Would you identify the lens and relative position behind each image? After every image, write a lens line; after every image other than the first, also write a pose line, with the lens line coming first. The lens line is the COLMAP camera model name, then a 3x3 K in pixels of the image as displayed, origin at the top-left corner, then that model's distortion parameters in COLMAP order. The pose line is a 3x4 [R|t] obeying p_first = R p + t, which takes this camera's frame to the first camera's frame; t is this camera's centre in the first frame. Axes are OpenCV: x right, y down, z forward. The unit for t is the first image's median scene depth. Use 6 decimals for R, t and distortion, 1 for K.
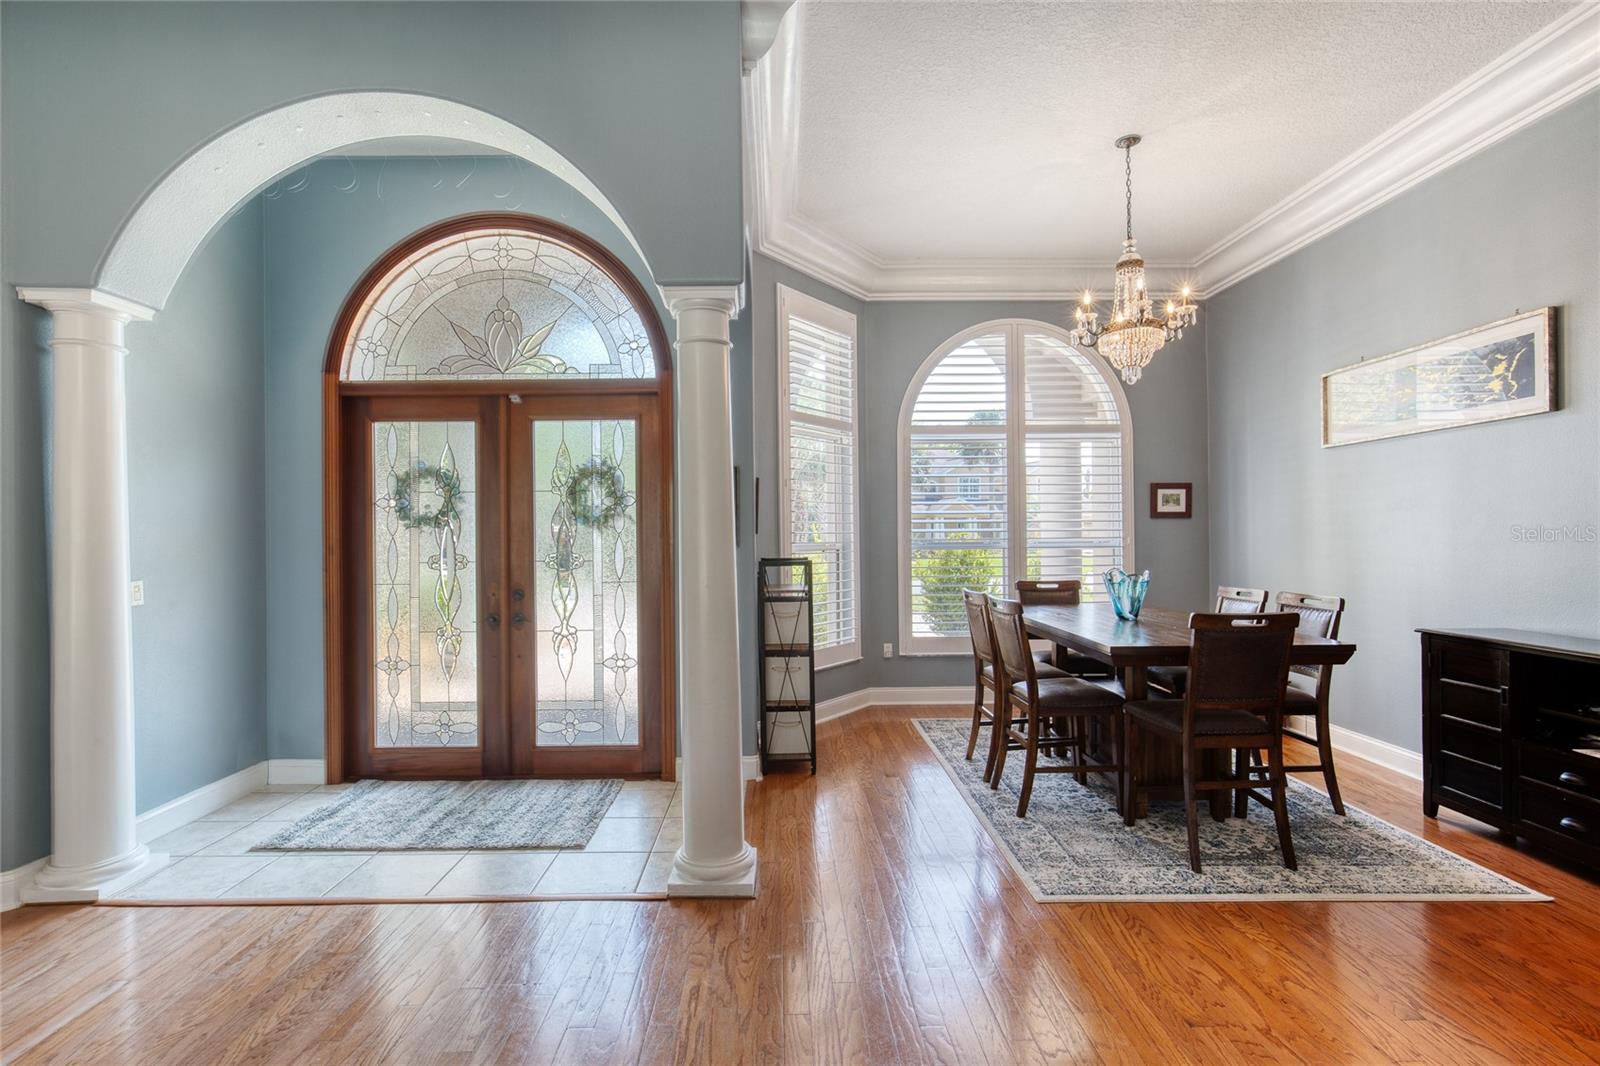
lens RADIAL K [[734.7, 0, 790.2], [0, 734.7, 531.9], [0, 0, 1]] dist [-0.013307, 0.005885]
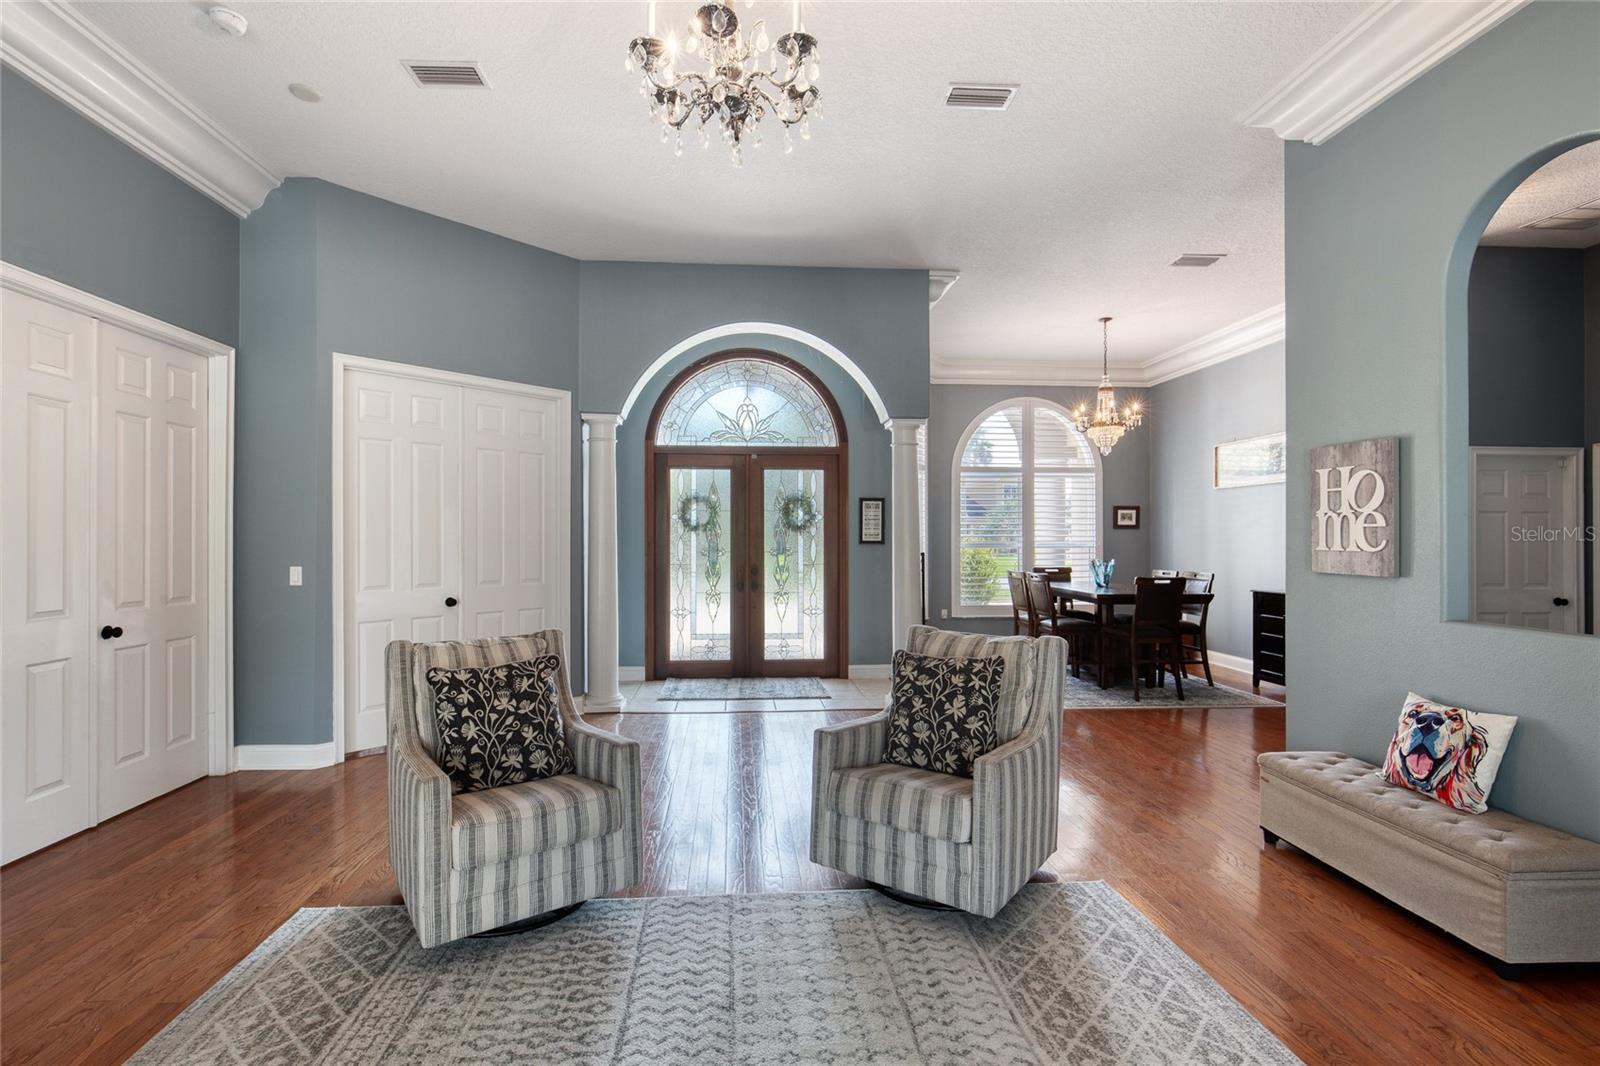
lens RADIAL K [[734.7, 0, 794.1], [0, 734.7, 534.0], [0, 0, 1]] dist [-0.013307, 0.005885]
pose [[0.998441, 0.009631, 0.054982, -0.375579], [-0.009636, 0.999954, -0.000182, -0.001583], [-0.054981, -0.000348, 0.998487, -0.716831]]
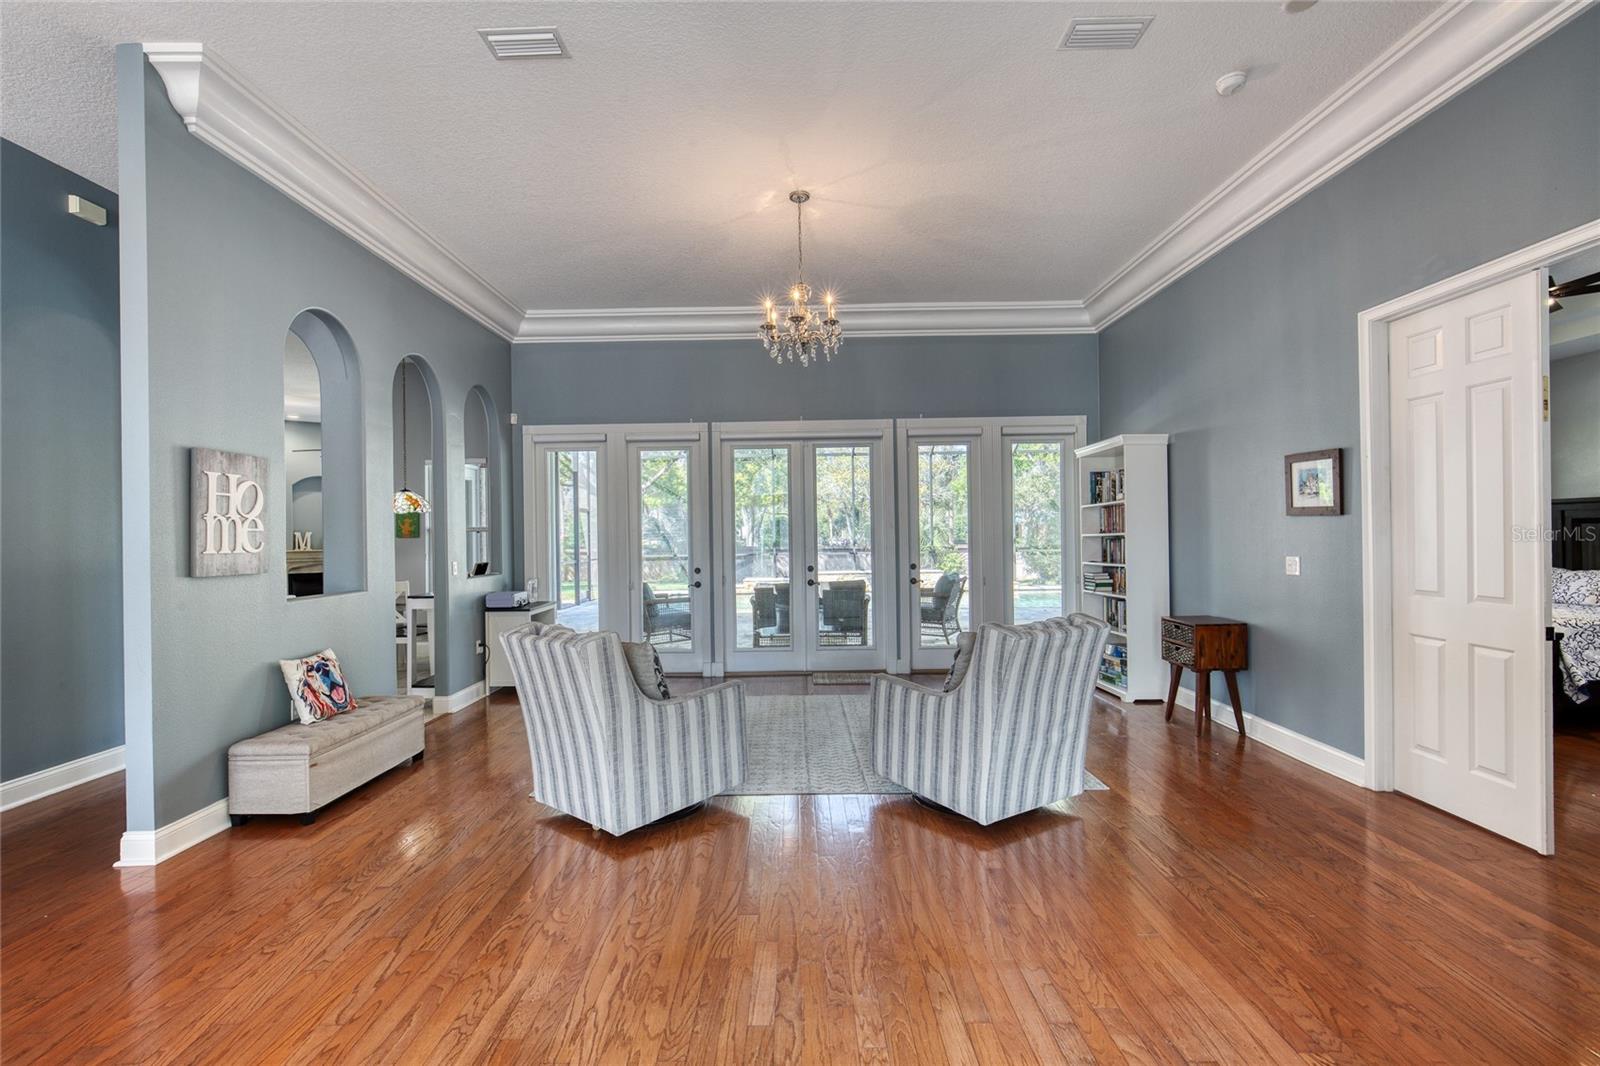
lens RADIAL K [[734.7, 0, 796.4], [0, 734.7, 532.3], [0, 0, 1]] dist [-0.013307, 0.005885]
pose [[-0.999490, 0.023382, 0.021771, -0.405271], [0.023320, 0.999723, -0.003099, 0.004378], [-0.021838, -0.002590, -0.999758, 0.845957]]
